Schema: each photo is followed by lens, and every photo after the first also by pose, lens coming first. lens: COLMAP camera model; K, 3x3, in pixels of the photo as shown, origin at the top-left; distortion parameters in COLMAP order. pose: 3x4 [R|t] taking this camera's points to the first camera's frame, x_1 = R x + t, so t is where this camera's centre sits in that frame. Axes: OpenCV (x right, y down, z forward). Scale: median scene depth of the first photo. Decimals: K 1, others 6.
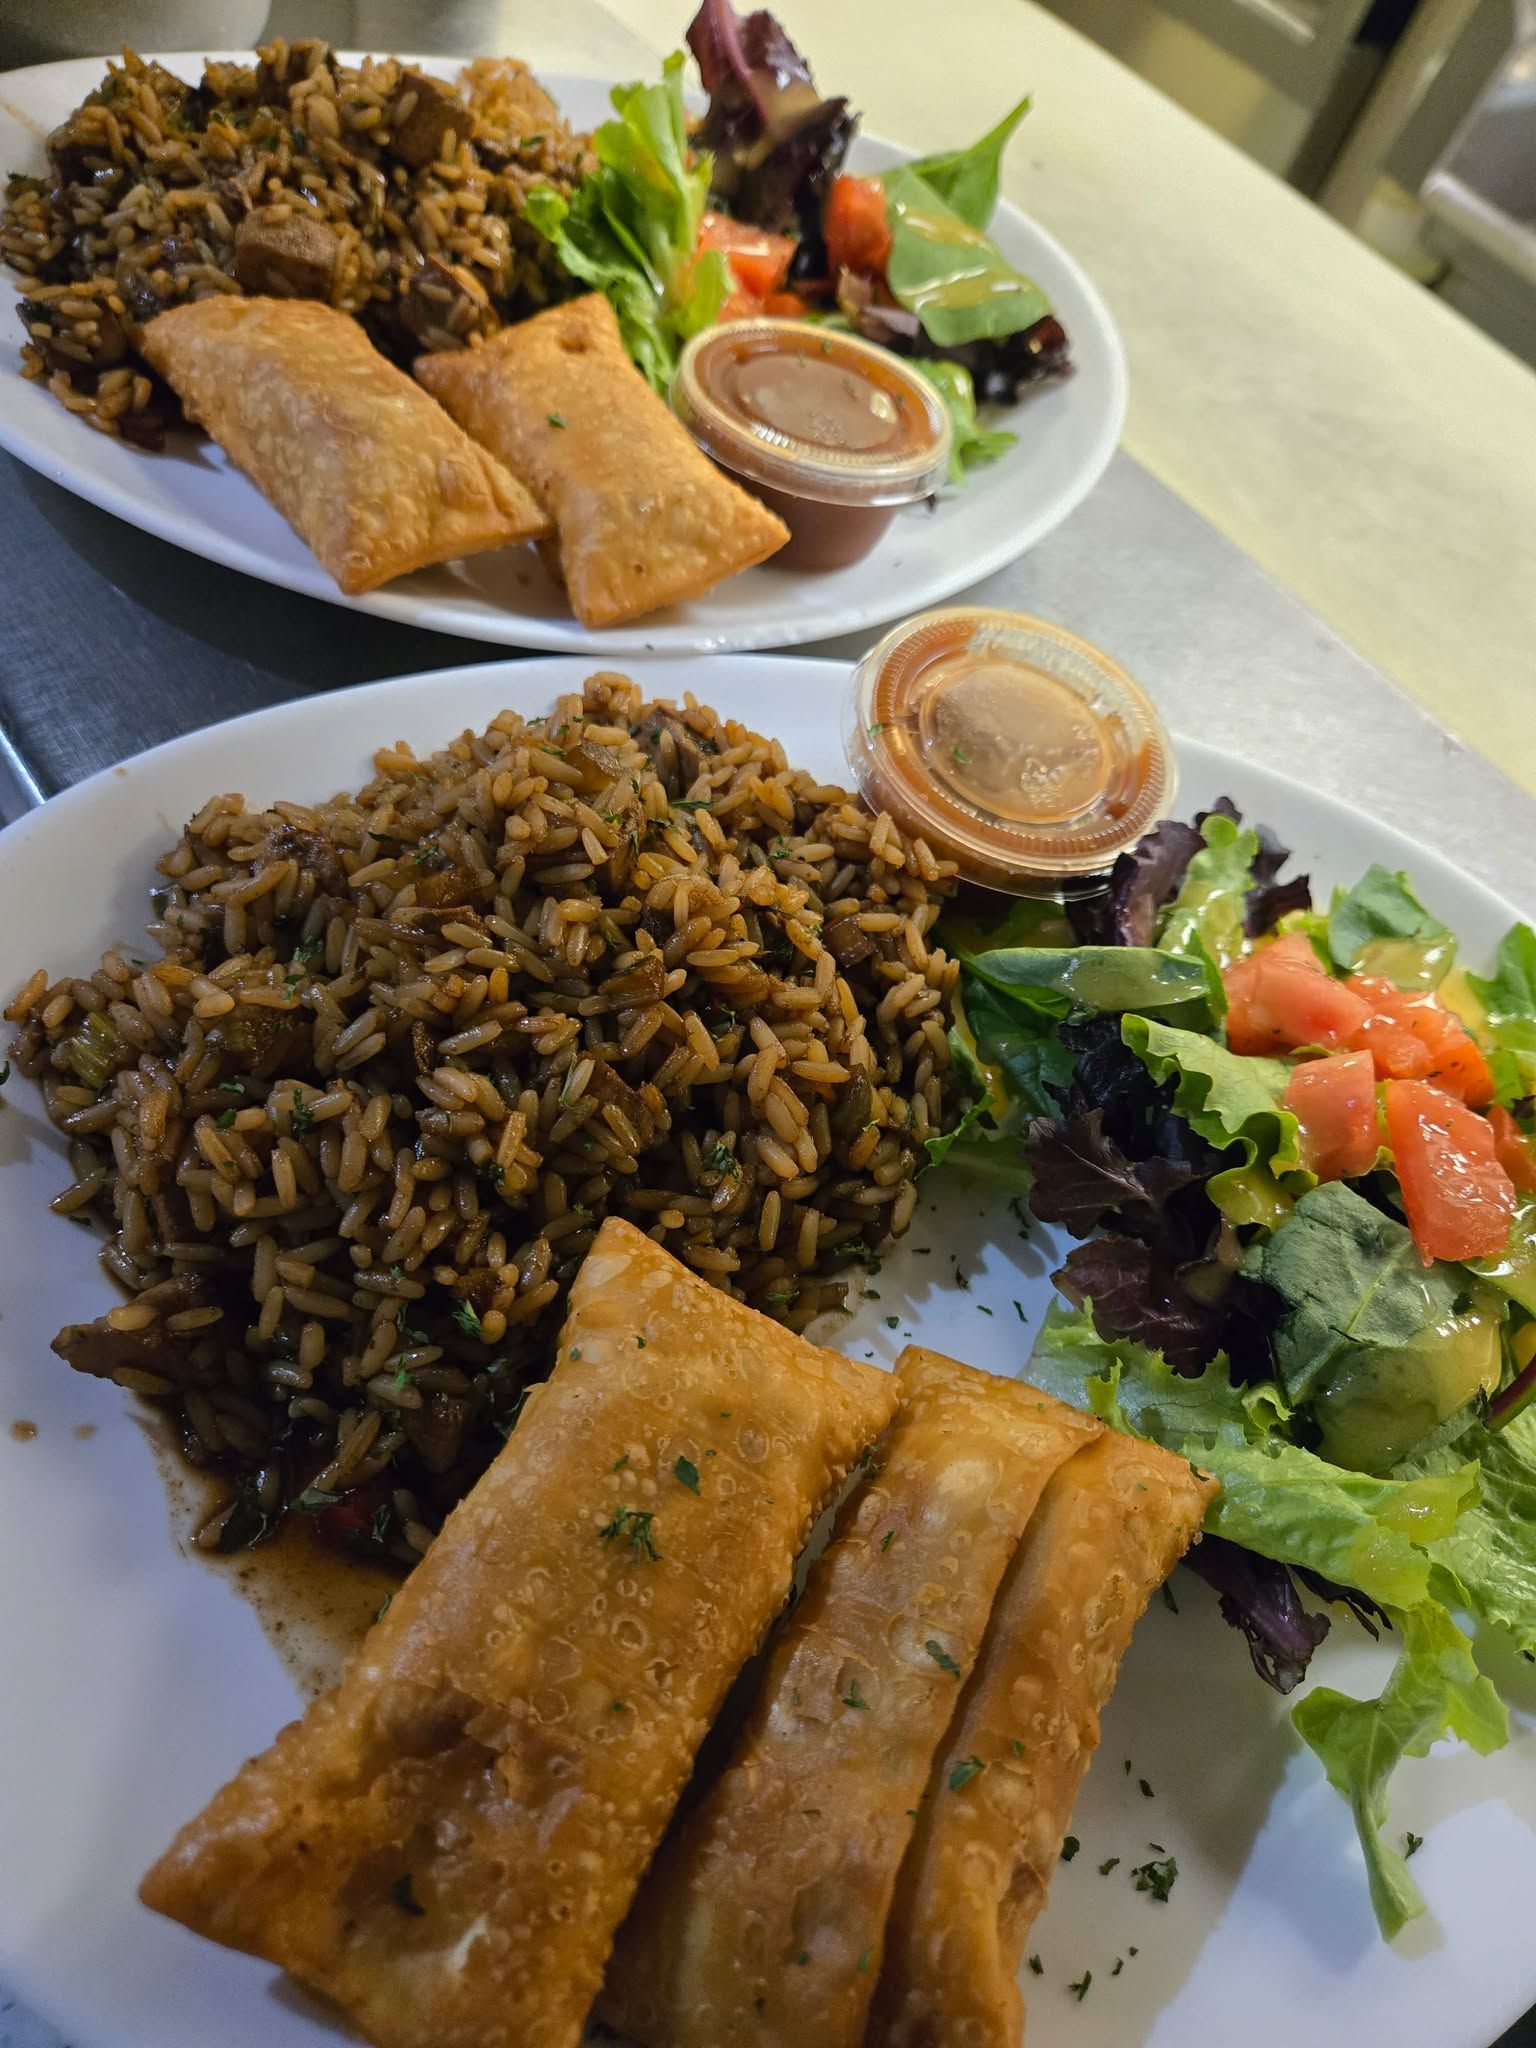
lens RADIAL K [[1480.4, 0, 768.0], [0, 1480.4, 1024.0], [0, 0, 1]] dist [0.032399, -0.055382]
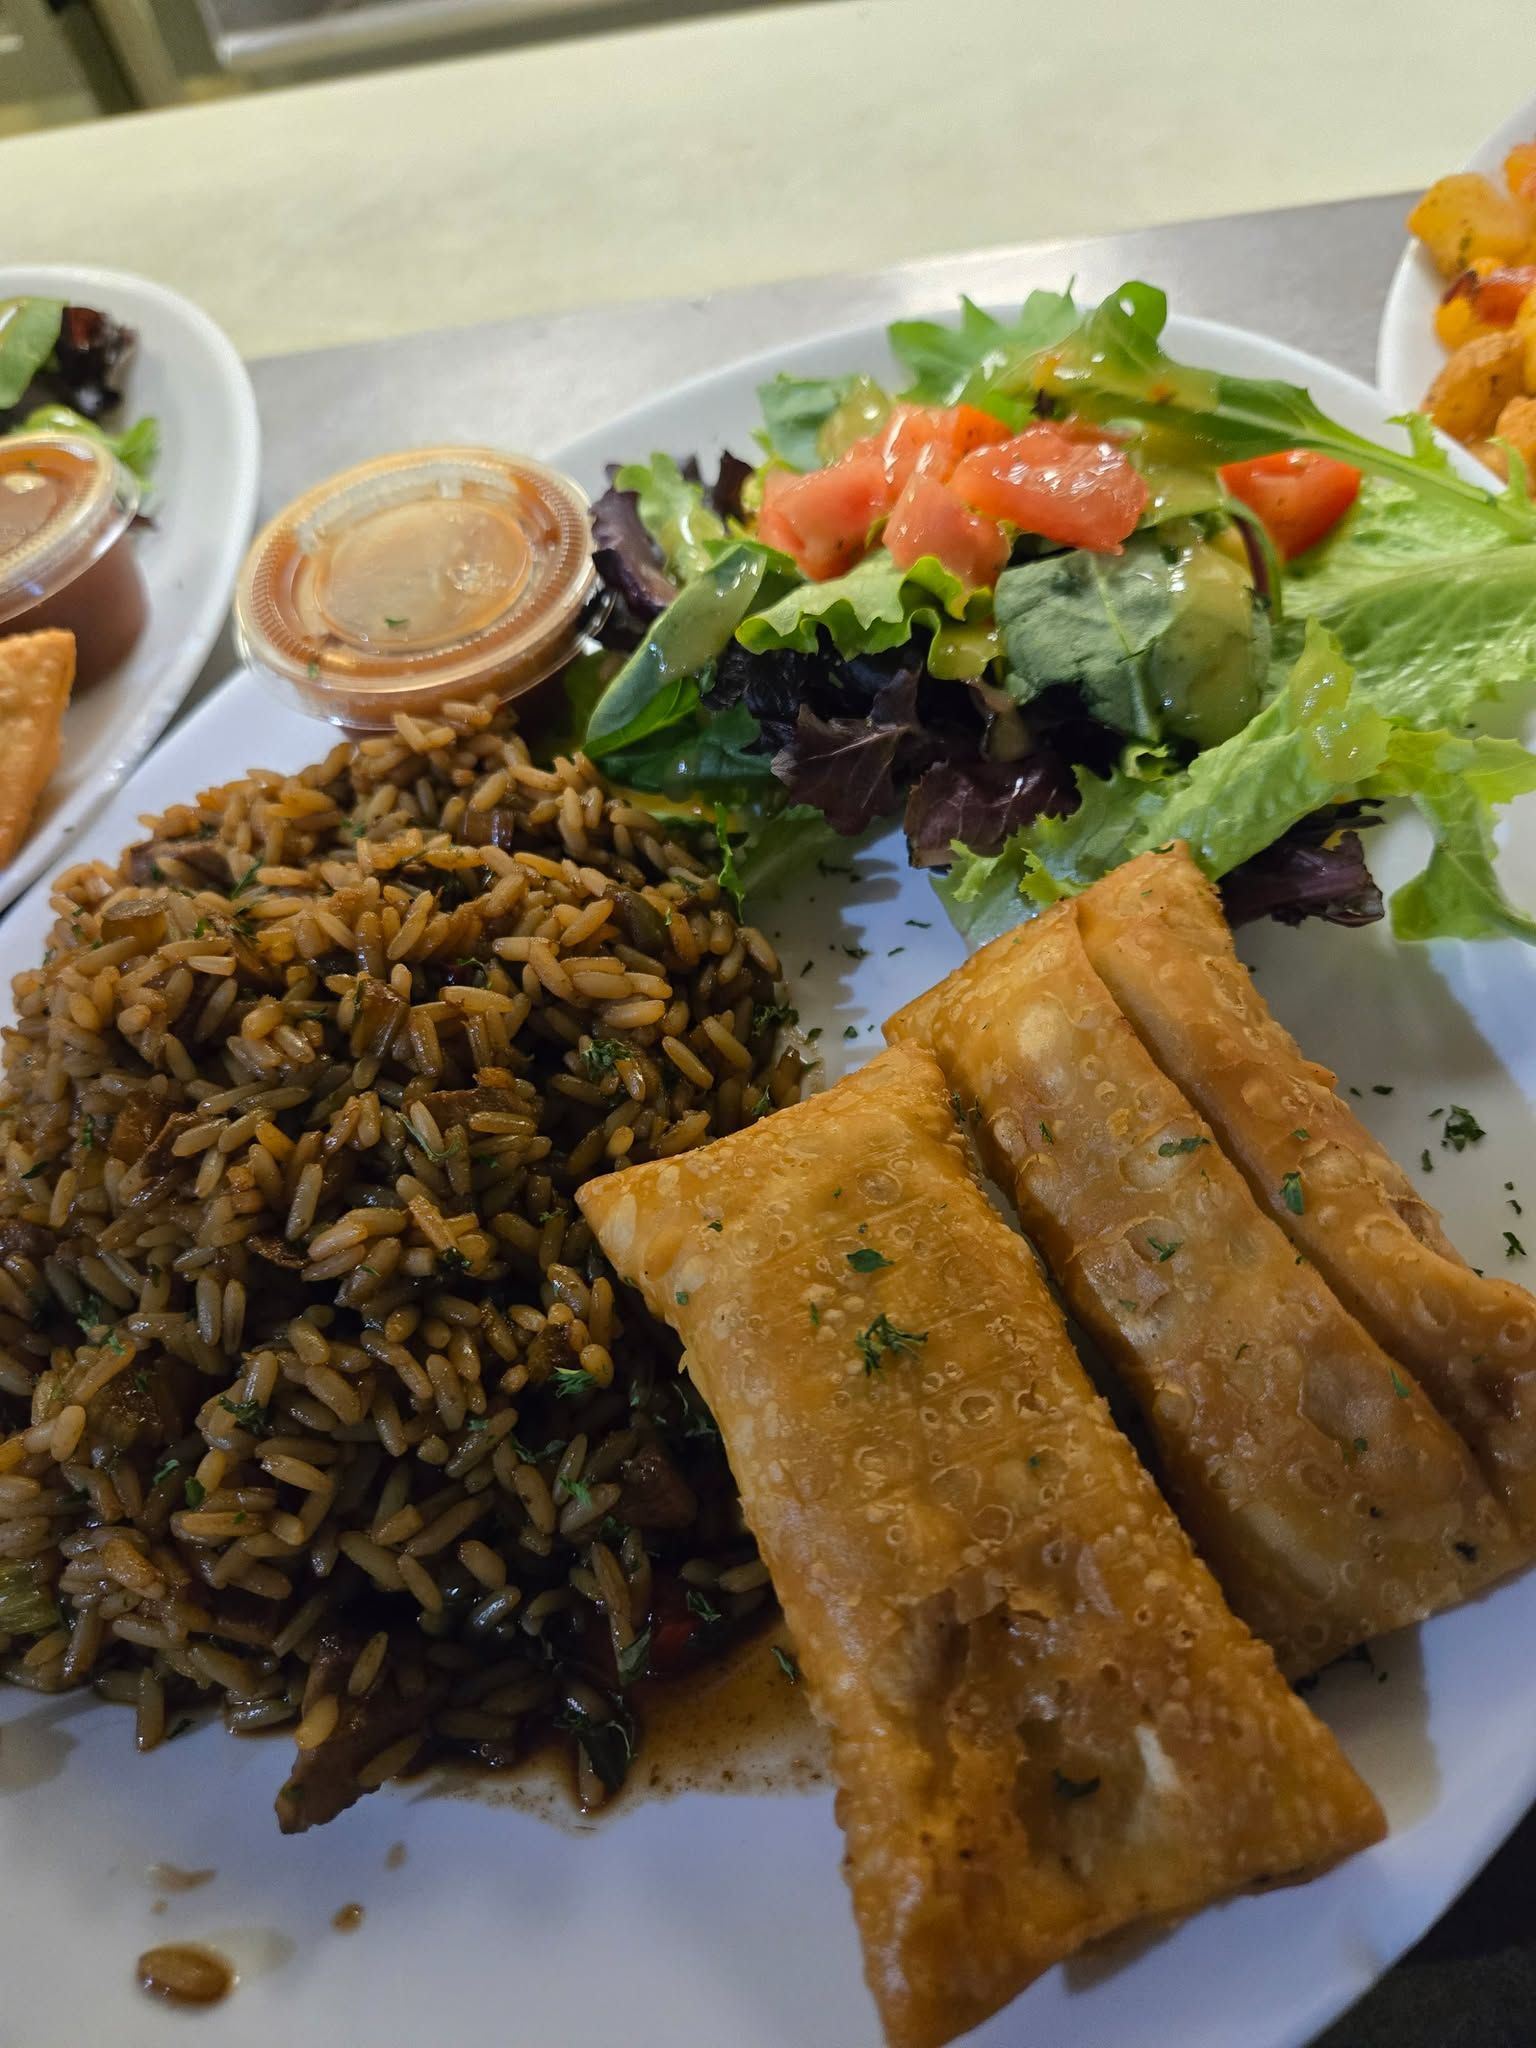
lens RADIAL K [[1471.5, 0, 768.0], [0, 1471.5, 1024.0], [0, 0, 1]] dist [0.014258, -0.039382]
pose [[0.584532, -0.789533, 0.186977, -0.121453], [0.789472, 0.606626, 0.093483, 0.076710], [-0.187233, 0.092969, 0.977906, 0.122301]]
